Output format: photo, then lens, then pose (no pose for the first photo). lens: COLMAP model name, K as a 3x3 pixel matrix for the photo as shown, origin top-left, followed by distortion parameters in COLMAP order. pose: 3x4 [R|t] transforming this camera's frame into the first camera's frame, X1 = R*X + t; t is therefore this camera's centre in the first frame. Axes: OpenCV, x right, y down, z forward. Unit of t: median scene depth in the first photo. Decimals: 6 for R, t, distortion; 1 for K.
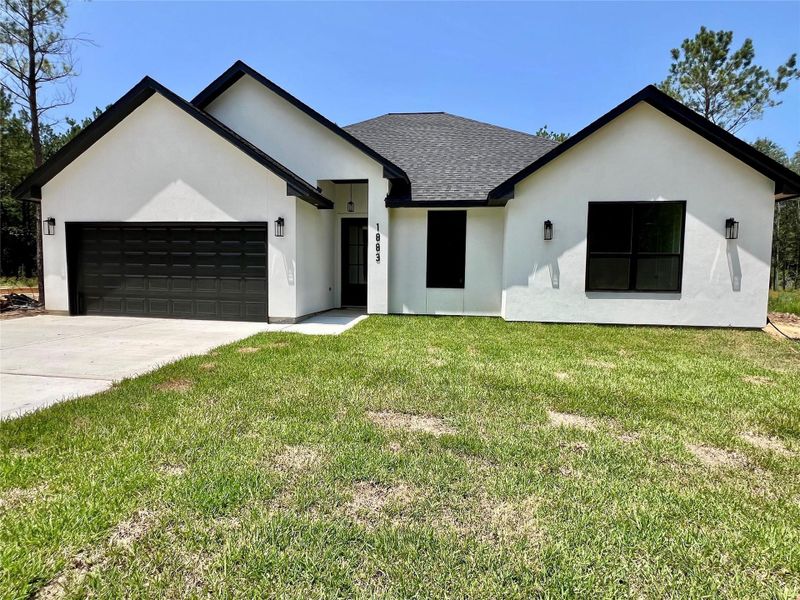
lens RADIAL K [[404.2, 0, 398.2], [0, 404.2, 303.1], [0, 0, 1]] dist [0.002905, -0.001575]
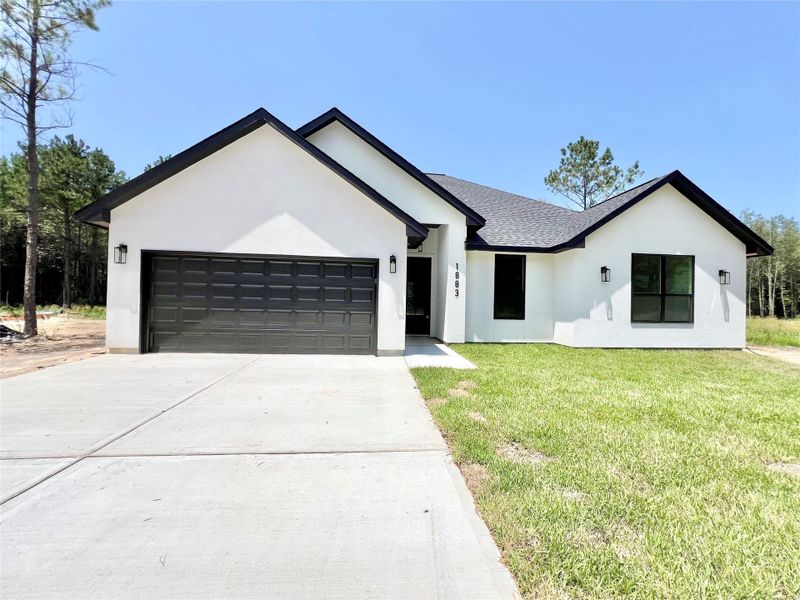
lens RADIAL K [[322.0, 0, 400.6], [0, 322.0, 304.9], [0, 0, 1]] dist [-0.000444, -0.000869]
pose [[0.970677, 0.003942, 0.240354, -0.426207], [0.010323, 0.998260, -0.058061, -0.029185], [-0.240165, 0.058839, 0.968947, 0.167675]]
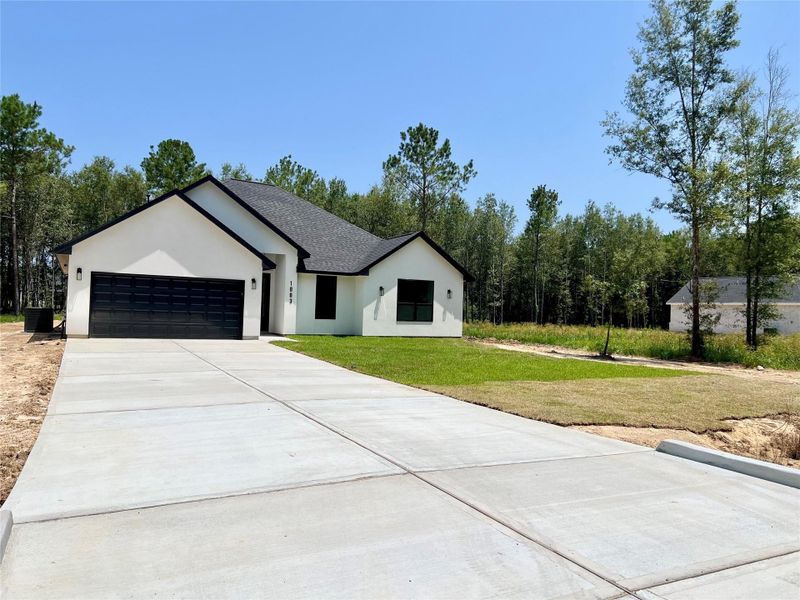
lens RADIAL K [[601.5, 0, 401.2], [0, 601.5, 302.7], [0, 0, 1]] dist [0.051681, -0.000672]
pose [[0.804202, 0.020203, 0.594013, -1.195544], [0.021233, 0.997808, -0.062683, 0.062746], [-0.593977, 0.063023, 0.802010, -1.320752]]
